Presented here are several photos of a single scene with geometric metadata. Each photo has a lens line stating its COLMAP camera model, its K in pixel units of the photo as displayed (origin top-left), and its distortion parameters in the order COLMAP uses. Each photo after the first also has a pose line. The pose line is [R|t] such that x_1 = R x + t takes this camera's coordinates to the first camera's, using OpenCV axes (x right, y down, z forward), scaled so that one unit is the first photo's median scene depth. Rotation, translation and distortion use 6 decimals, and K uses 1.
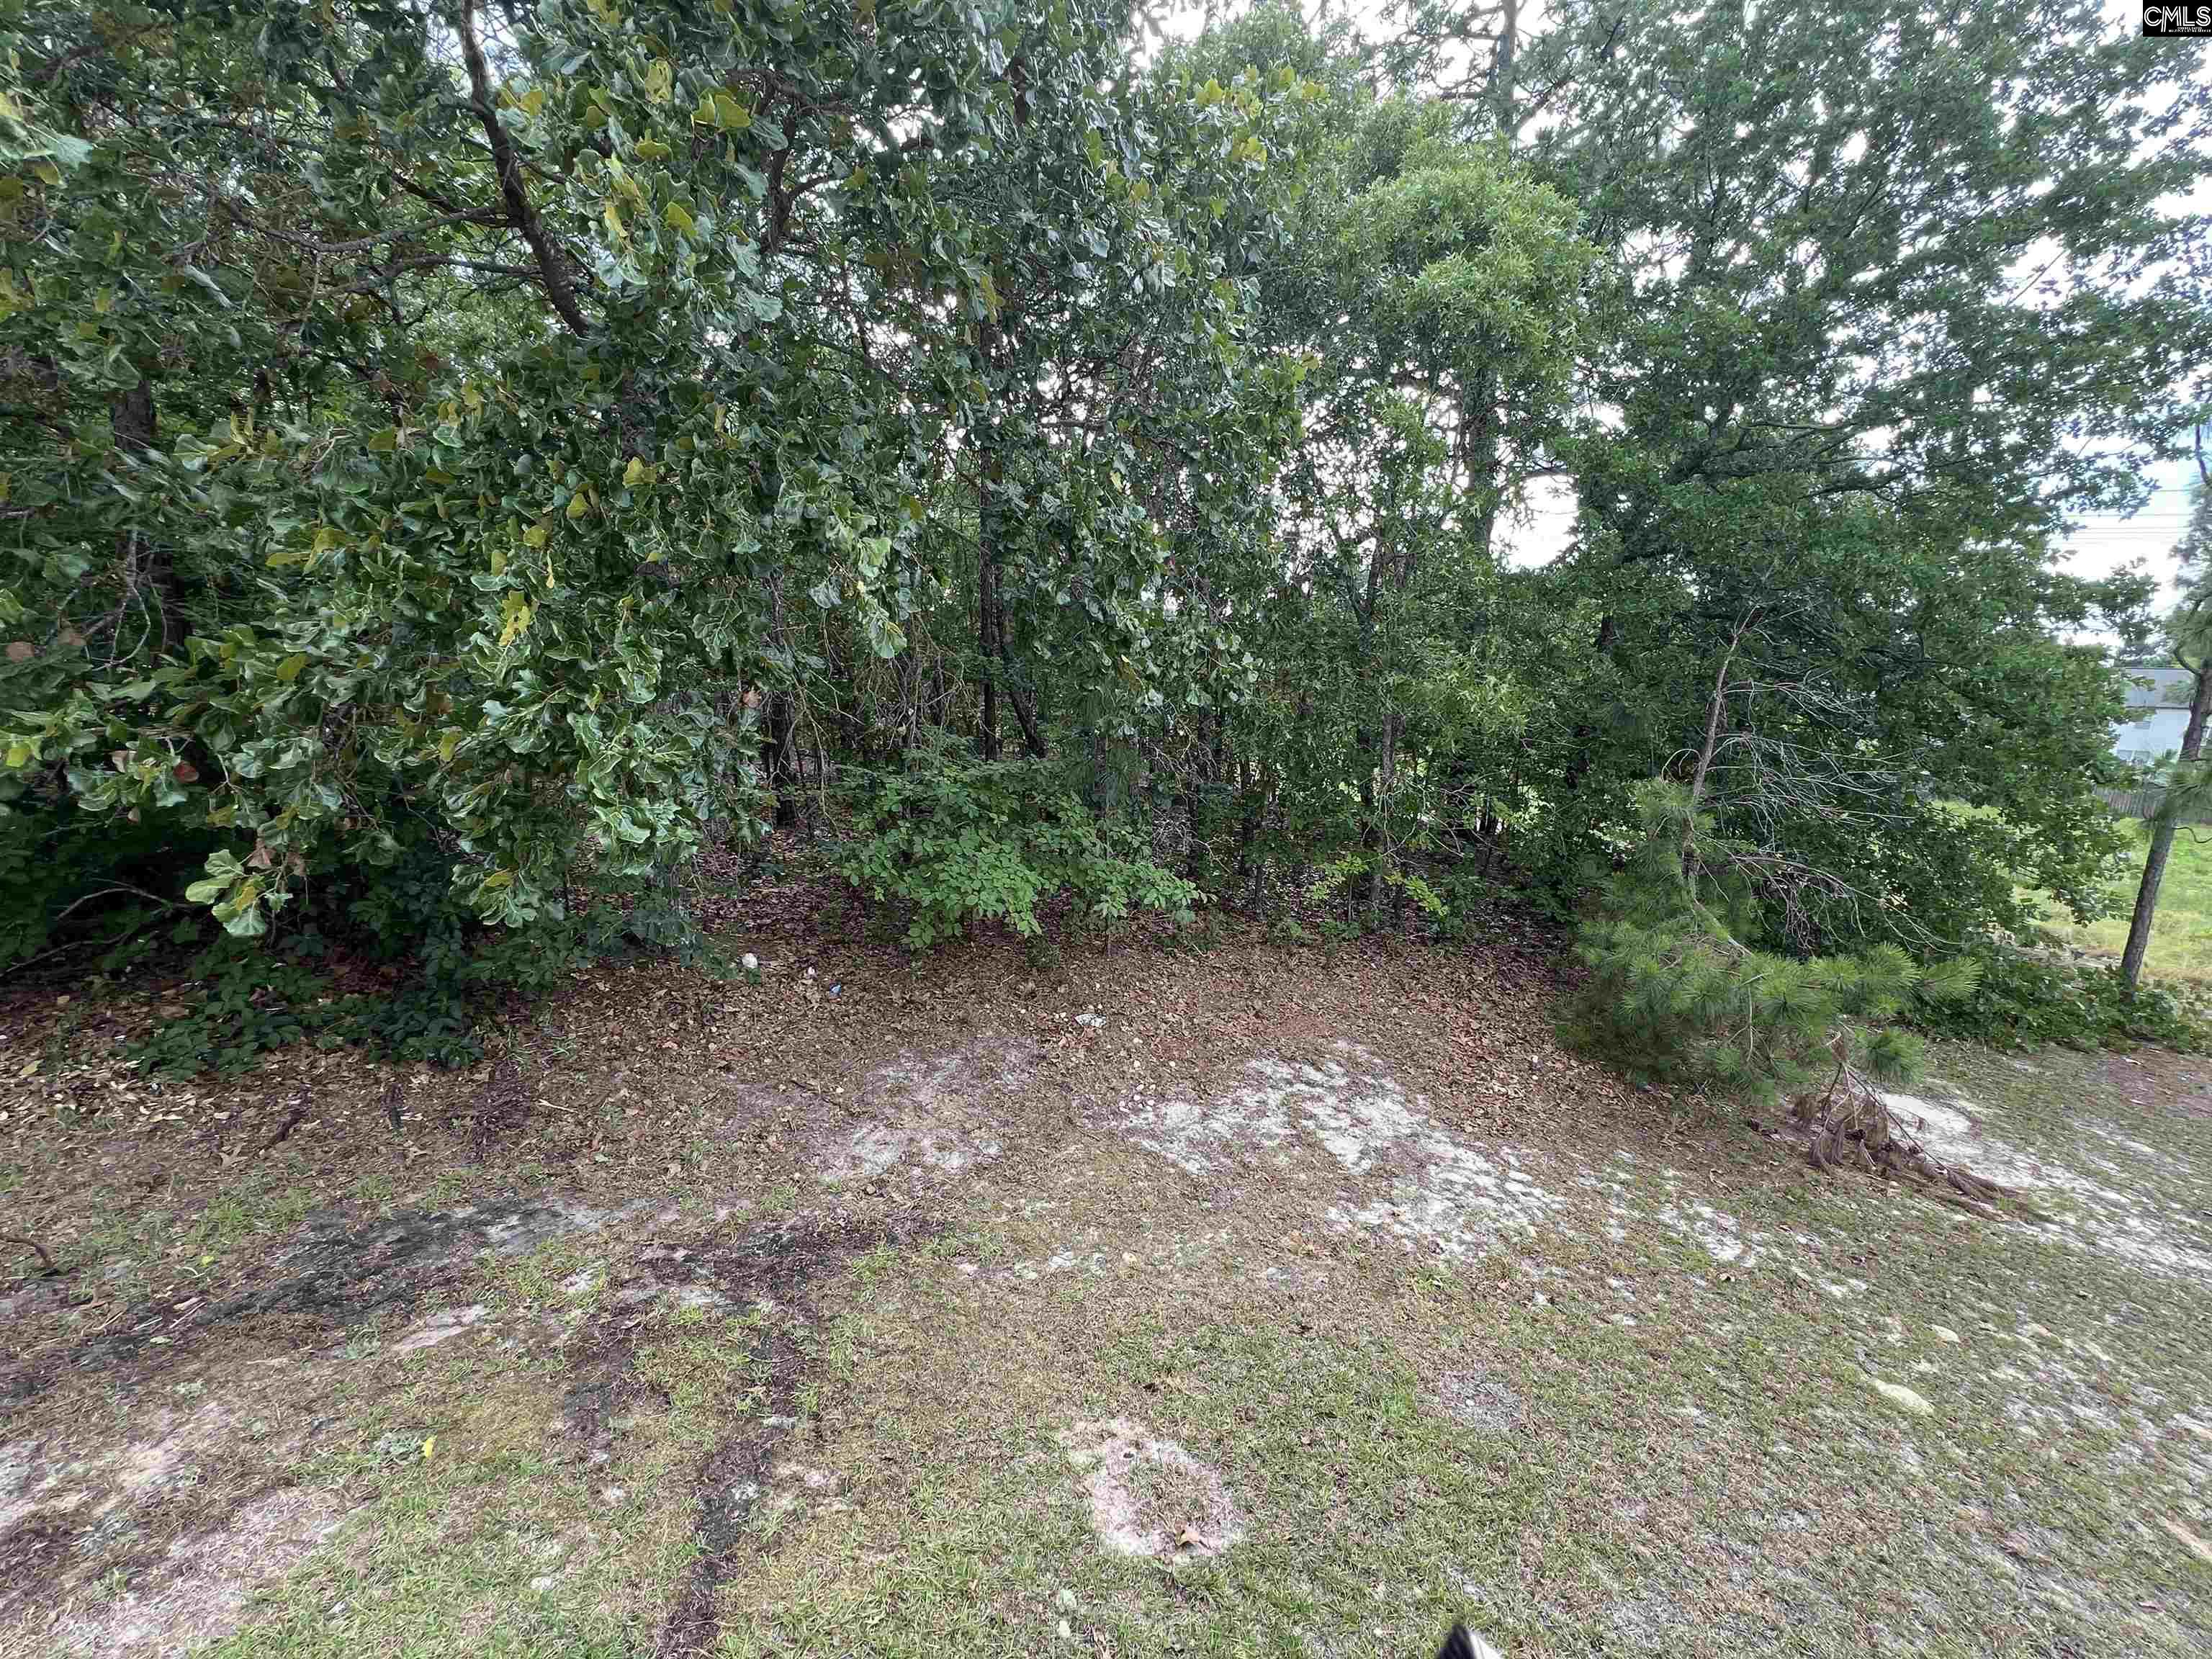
lens RADIAL K [[884.4, 0, 1095.4], [0, 884.4, 829.7], [0, 0, 1]] dist [0.001354, 0.000381]
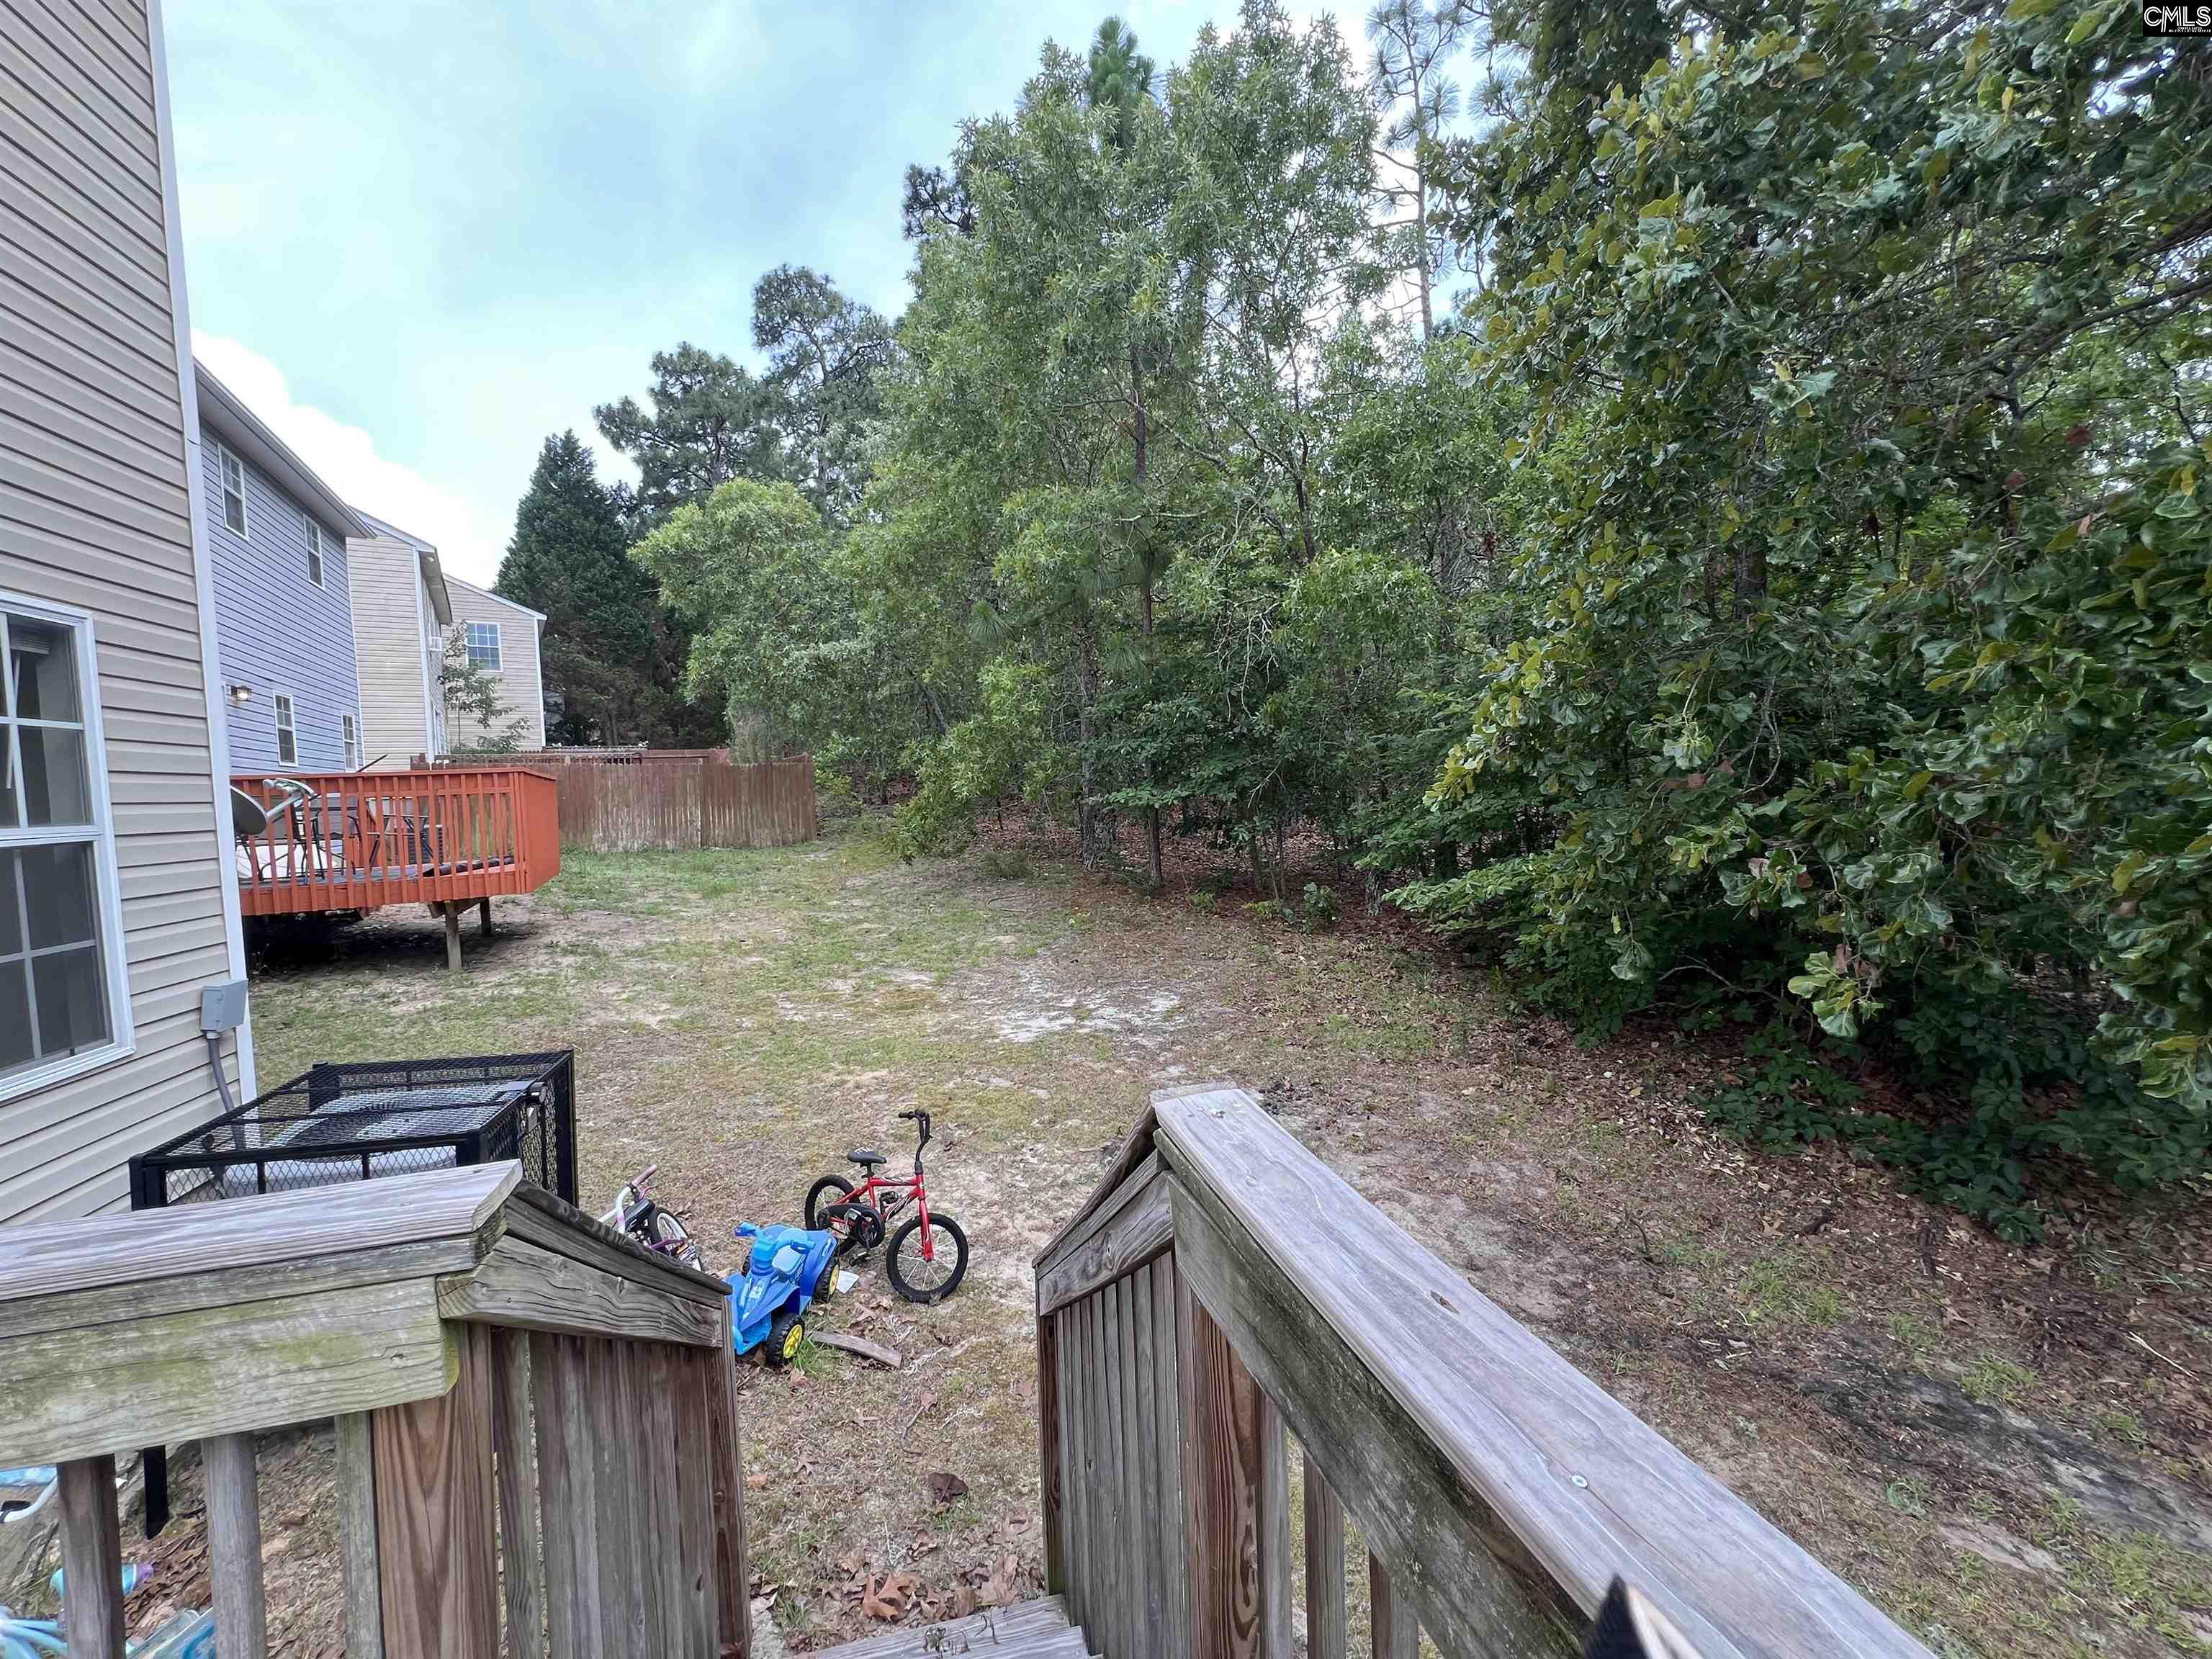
lens RADIAL K [[884.4, 0, 1098.3], [0, 884.4, 828.0], [0, 0, 1]] dist [0.001354, 0.000381]
pose [[0.196784, 0.015920, -0.980318, -0.090654], [-0.135614, 0.990699, -0.011134, 0.005080], [0.971023, 0.135136, 0.197113, -0.109951]]
